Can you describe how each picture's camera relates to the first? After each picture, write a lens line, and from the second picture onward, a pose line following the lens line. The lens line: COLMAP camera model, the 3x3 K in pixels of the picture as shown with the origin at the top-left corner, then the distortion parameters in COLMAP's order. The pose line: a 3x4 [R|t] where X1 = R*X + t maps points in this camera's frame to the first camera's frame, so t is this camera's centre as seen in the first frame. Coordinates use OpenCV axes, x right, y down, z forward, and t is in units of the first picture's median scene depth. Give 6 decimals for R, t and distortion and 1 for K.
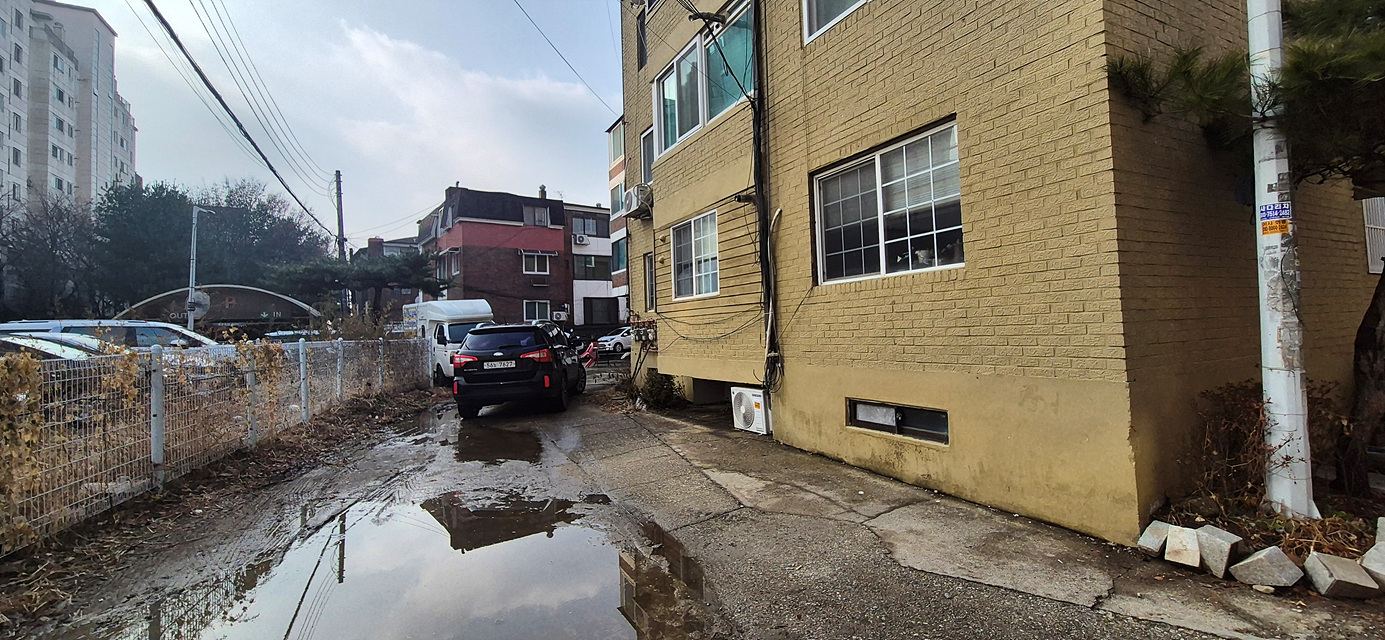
lens RADIAL K [[559.1, 0, 696.7], [0, 559.1, 310.4], [0, 0, 1]] dist [0.001516, -0.000365]
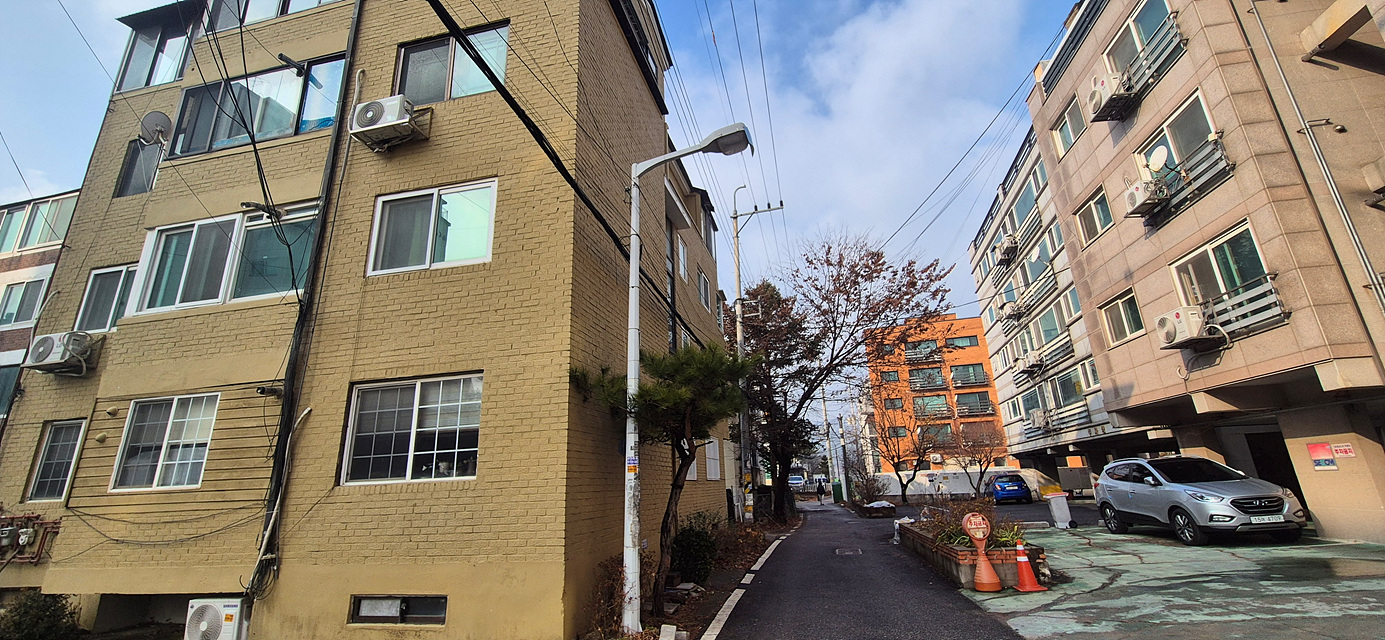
lens RADIAL K [[559.1, 0, 694.0], [0, 559.1, 316.6], [0, 0, 1]] dist [0.001516, -0.000365]
pose [[0.641590, 0.233446, 0.730661, -0.229195], [-0.014881, 0.956171, -0.292429, -0.054077], [-0.766903, 0.176747, 0.616944, -0.280448]]
